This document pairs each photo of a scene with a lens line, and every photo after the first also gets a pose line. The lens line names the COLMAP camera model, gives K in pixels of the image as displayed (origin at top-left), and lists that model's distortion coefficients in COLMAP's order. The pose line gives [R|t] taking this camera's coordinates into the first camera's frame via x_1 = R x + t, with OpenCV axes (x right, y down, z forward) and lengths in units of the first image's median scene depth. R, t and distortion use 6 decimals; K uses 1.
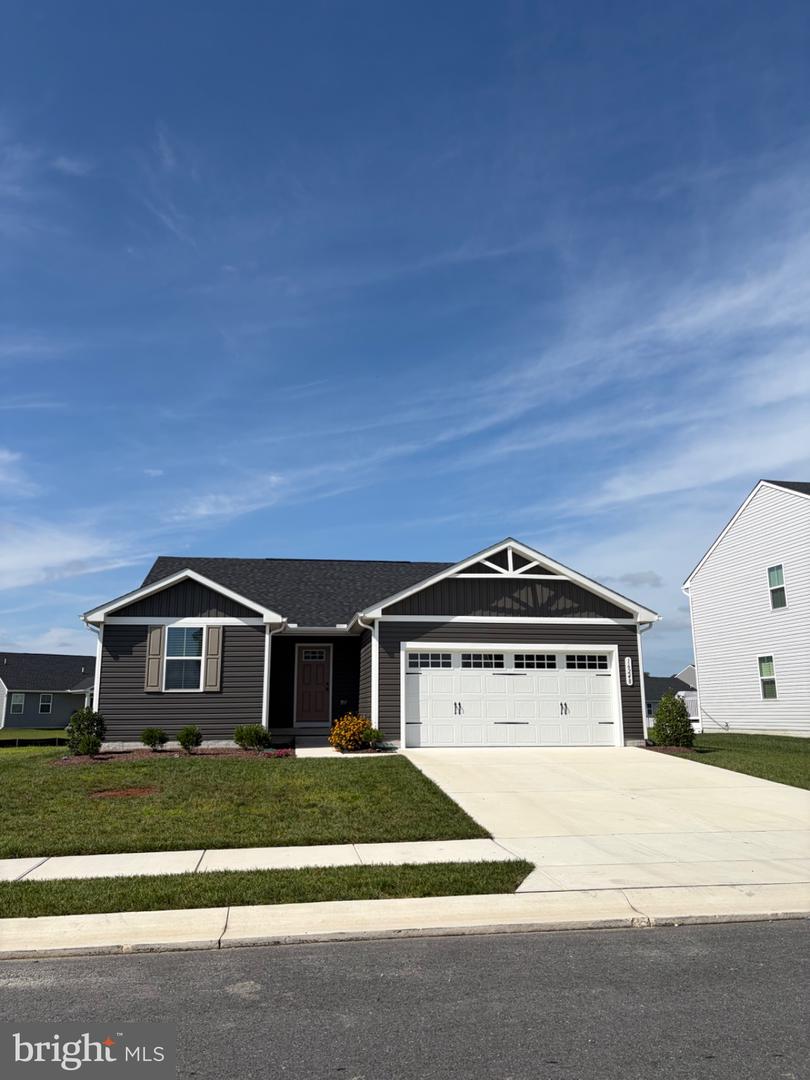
lens RADIAL K [[810.2, 0, 405.0], [0, 810.2, 540.0], [0, 0, 1]] dist [0.096996, -0.121435]
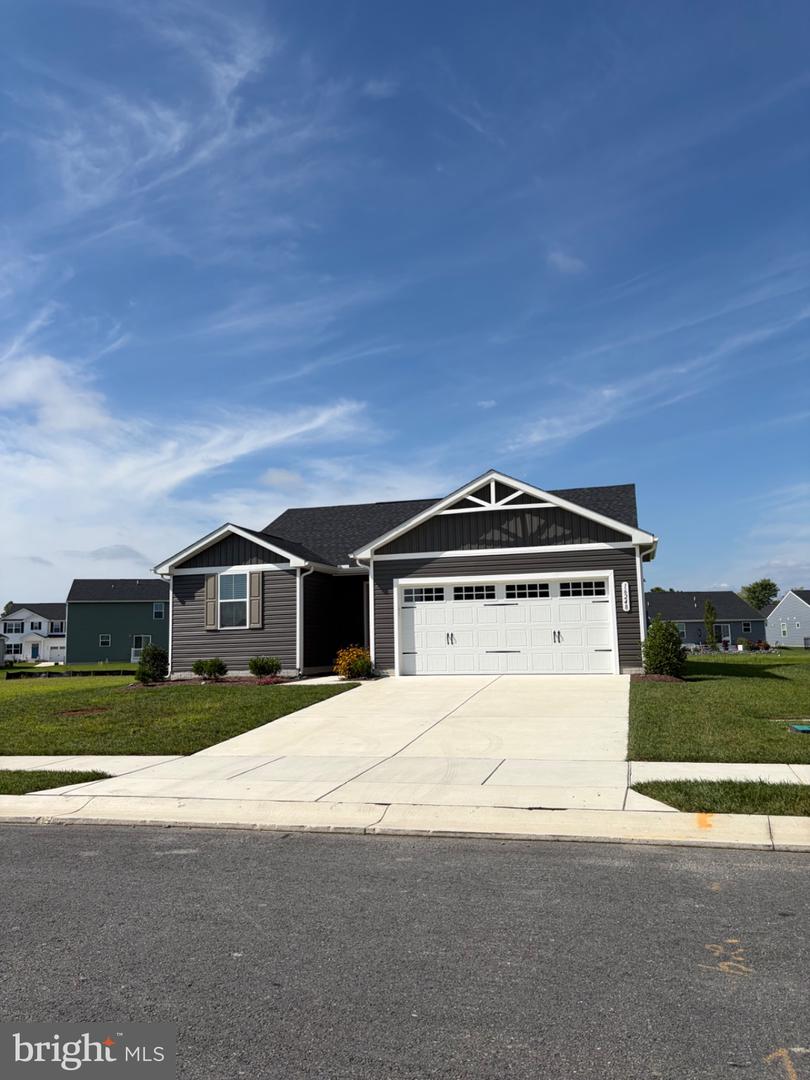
lens RADIAL K [[810.2, 0, 405.0], [0, 810.2, 540.0], [0, 0, 1]] dist [0.096996, -0.121435]
pose [[0.918742, -0.066517, -0.389214, 0.415357], [0.099560, 0.992885, 0.065328, 0.006838], [0.382100, -0.098770, 0.918828, 0.031638]]
